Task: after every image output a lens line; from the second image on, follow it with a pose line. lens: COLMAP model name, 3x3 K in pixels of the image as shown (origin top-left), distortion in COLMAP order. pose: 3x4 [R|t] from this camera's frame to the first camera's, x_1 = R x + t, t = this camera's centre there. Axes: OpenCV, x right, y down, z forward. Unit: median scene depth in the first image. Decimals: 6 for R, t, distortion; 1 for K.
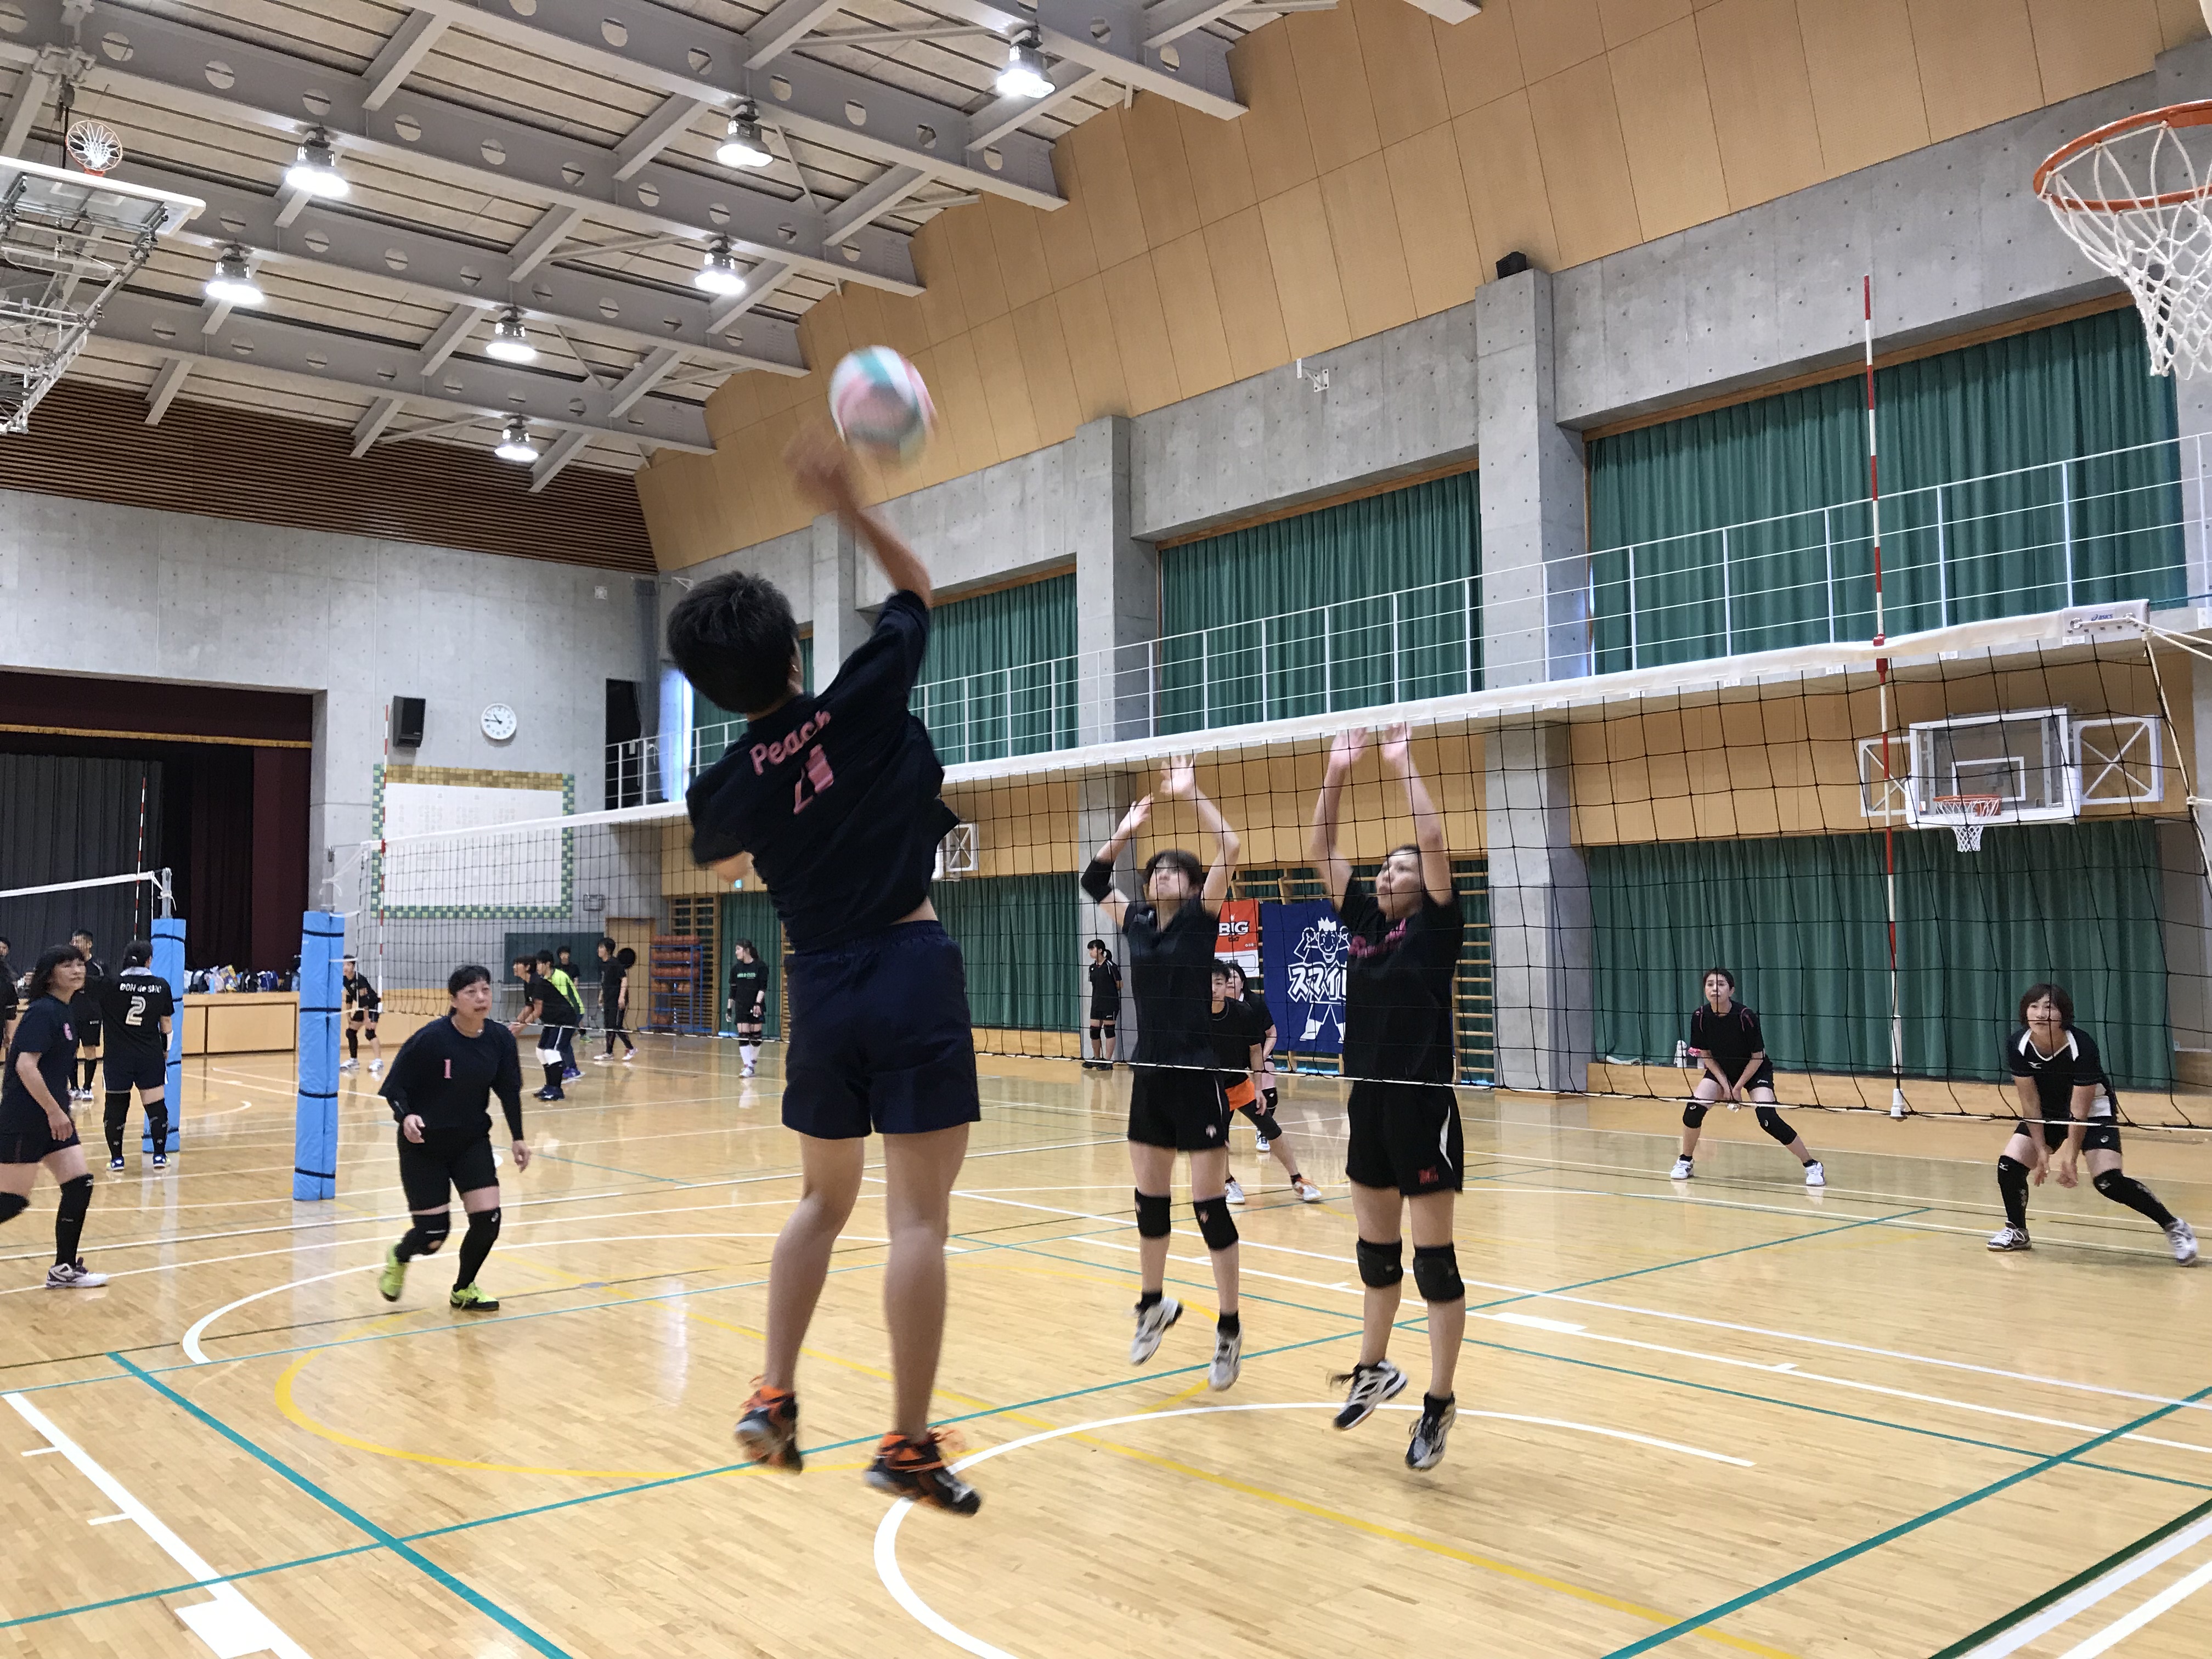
lens RADIAL K [[1814.8, 0, 1106.0], [0, 1814.8, 829.5], [0, 0, 1]] dist [0.075253, -0.215215]
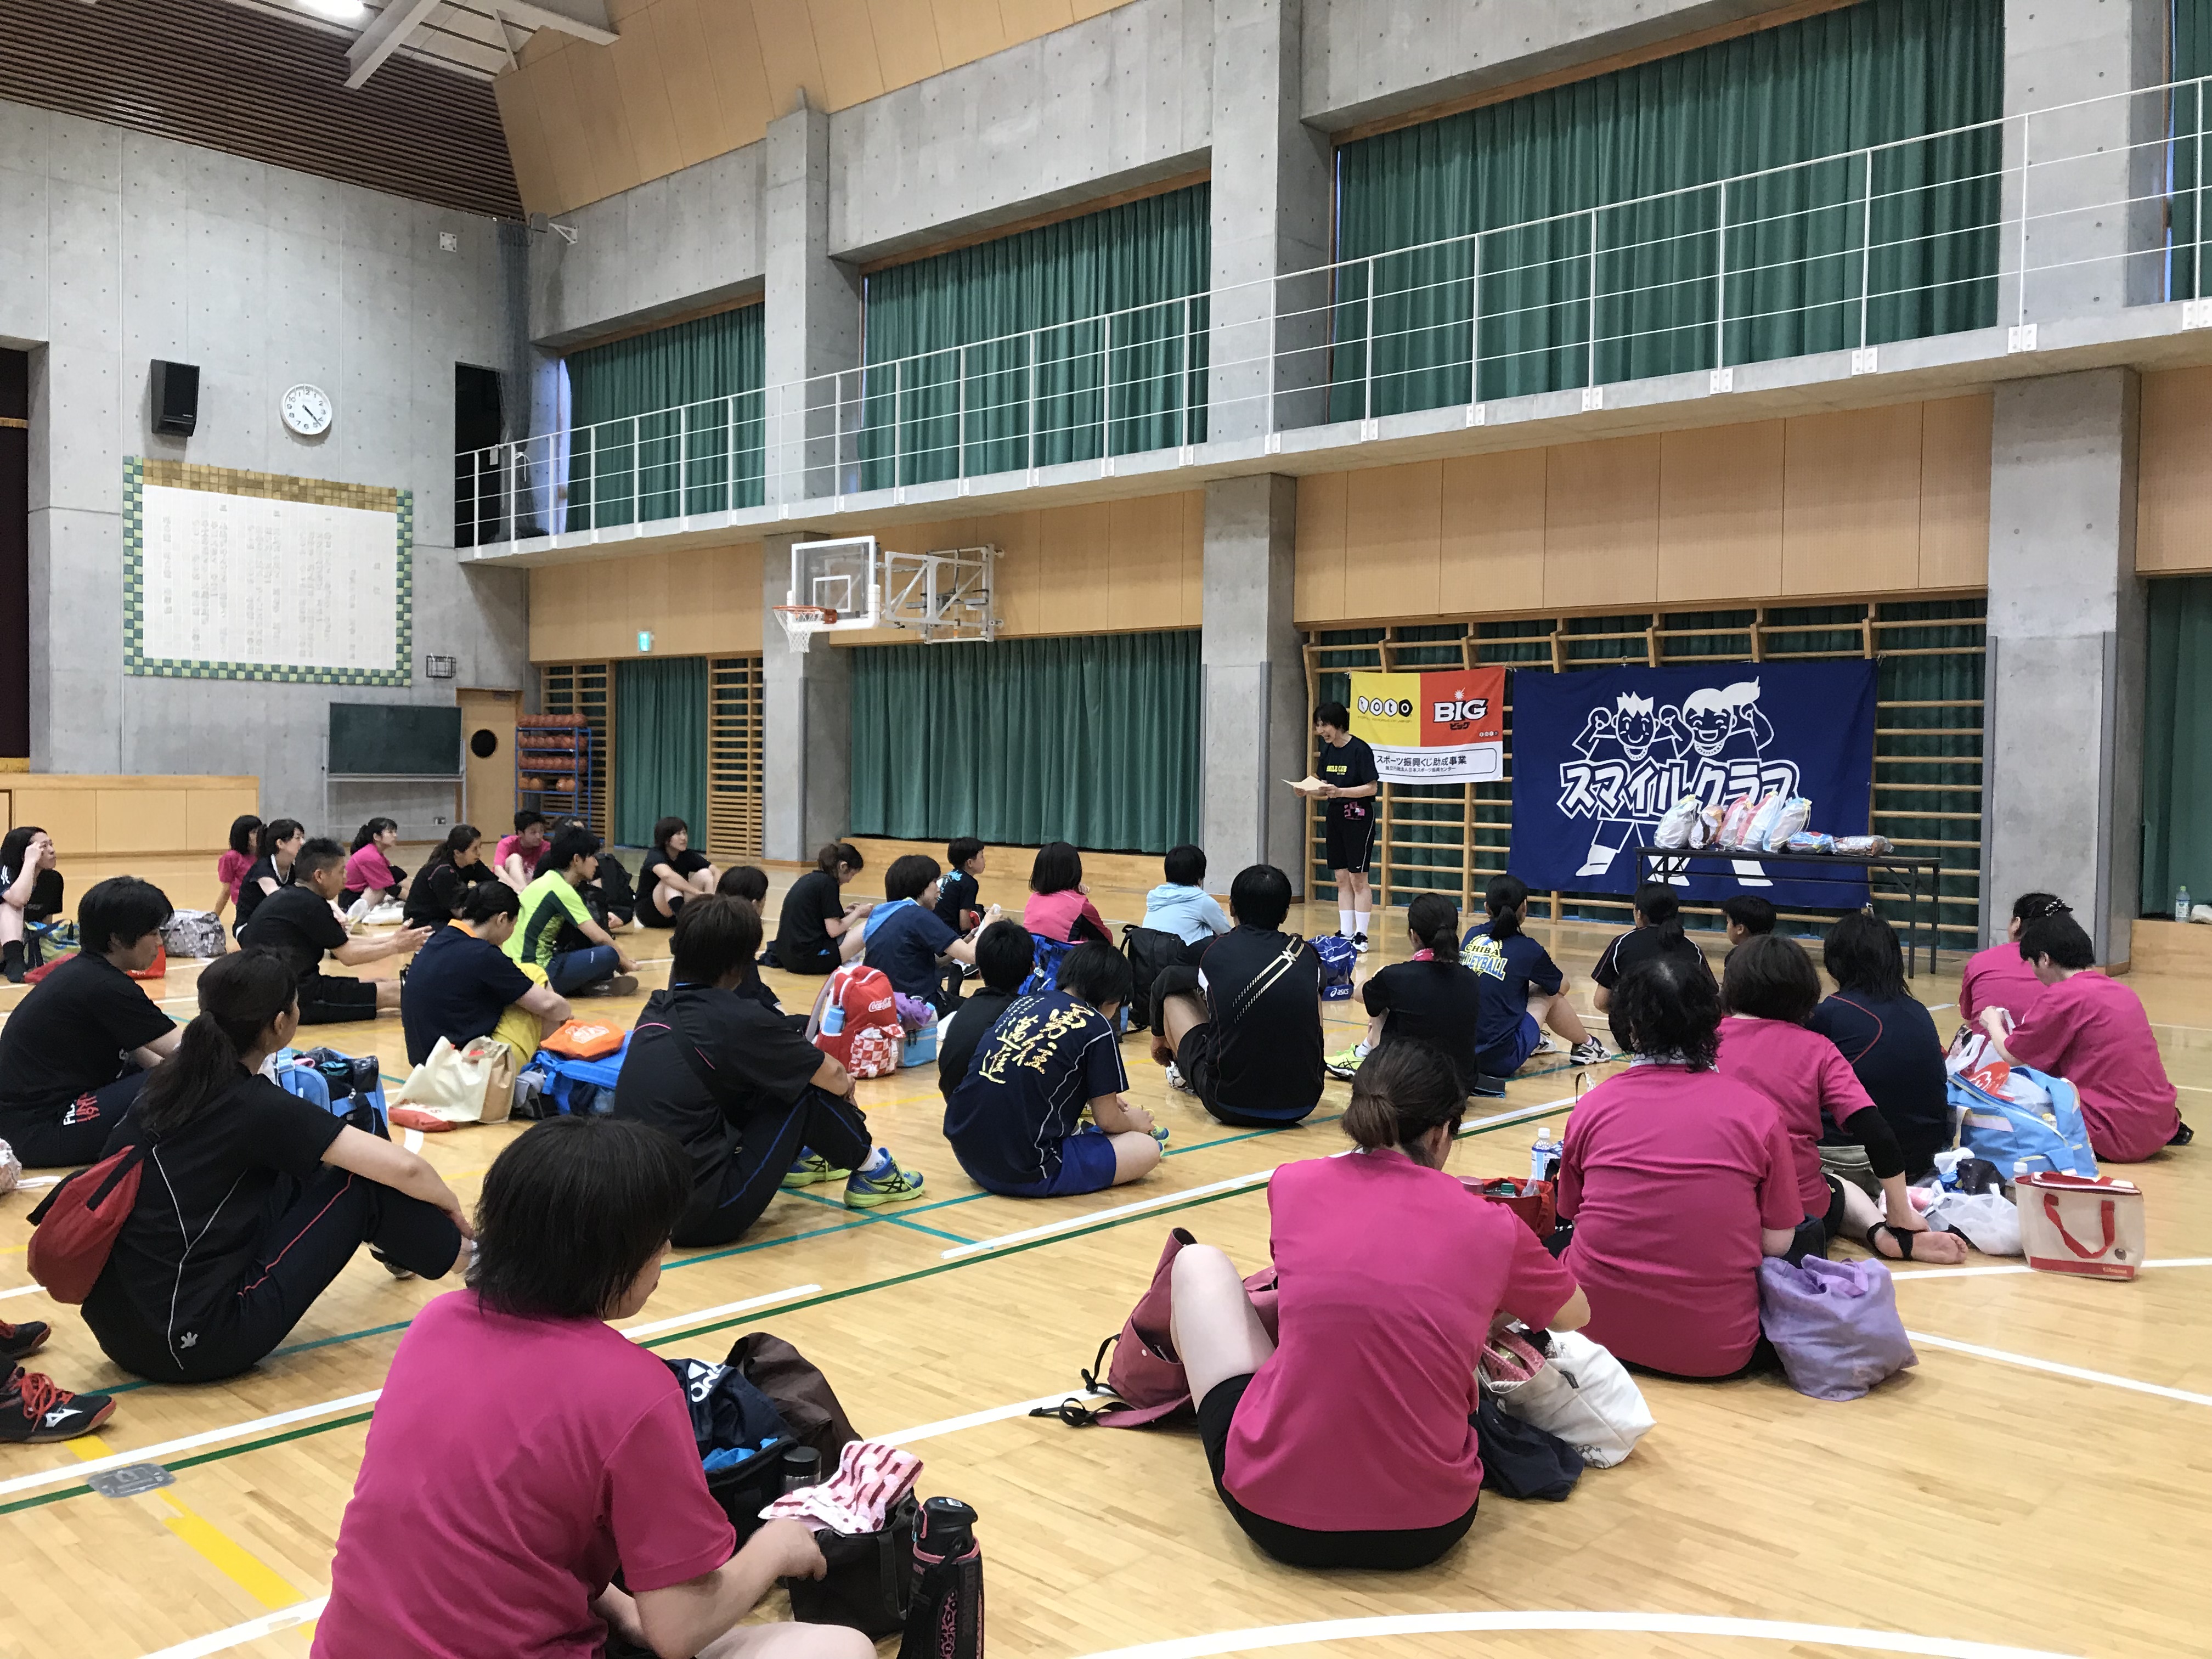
lens RADIAL K [[1801.1, 0, 1106.0], [0, 1801.1, 829.5], [0, 0, 1]] dist [0.000205, 0.006852]
pose [[0.993784, 0.018949, 0.109701, -0.121131], [-0.029842, 0.994687, 0.098523, 0.033908], [-0.107251, -0.101184, 0.989070, 0.318189]]
